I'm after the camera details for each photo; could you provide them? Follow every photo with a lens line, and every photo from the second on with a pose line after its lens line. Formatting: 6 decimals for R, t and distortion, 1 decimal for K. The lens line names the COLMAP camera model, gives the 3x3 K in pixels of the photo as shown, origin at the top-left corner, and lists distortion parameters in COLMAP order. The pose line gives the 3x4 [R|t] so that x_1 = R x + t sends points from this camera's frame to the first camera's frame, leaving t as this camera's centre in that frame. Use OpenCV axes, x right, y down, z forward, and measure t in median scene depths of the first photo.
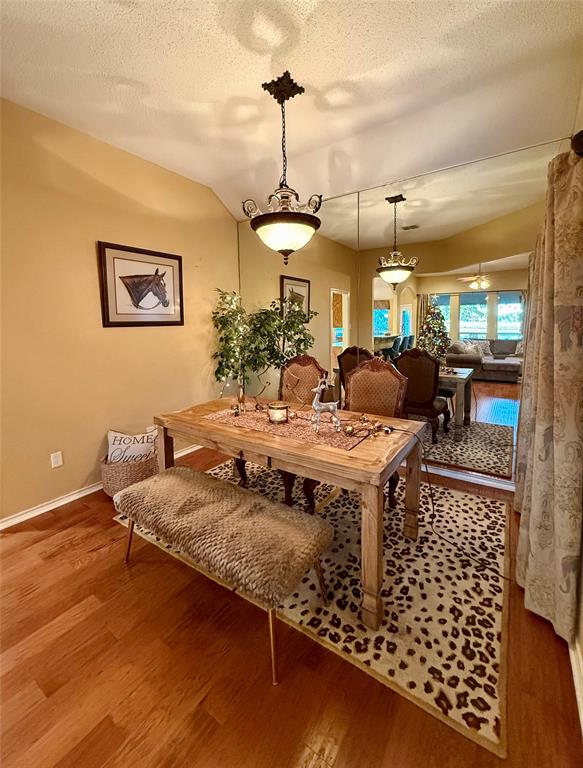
lens RADIAL K [[342.0, 0, 295.1], [0, 342.0, 355.5], [0, 0, 1]] dist [-0.004218, 0.000248]
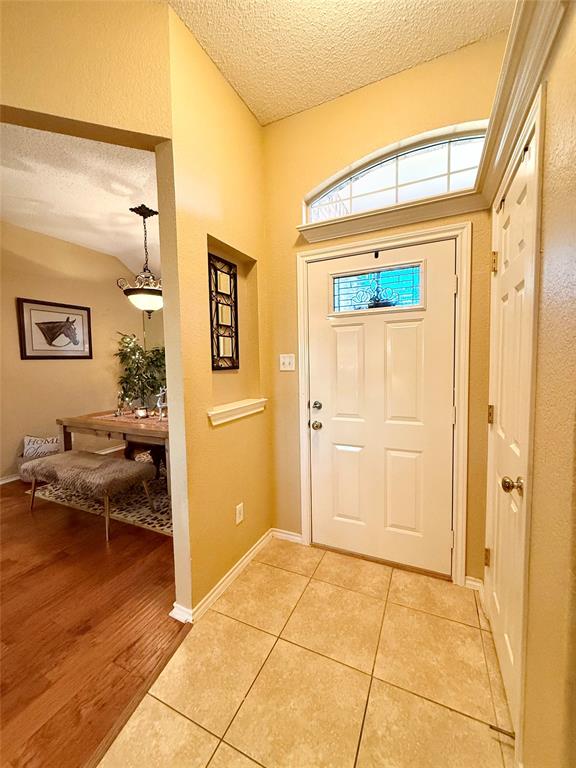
lens RADIAL K [[307.8, 0, 287.8], [0, 307.8, 379.2], [0, 0, 1]] dist [0.000546, -0.000208]
pose [[0.986003, -0.012256, 0.166276, 0.285261], [0.018007, 0.999289, -0.033120, 0.055753], [-0.165752, 0.035651, 0.985523, -0.390024]]
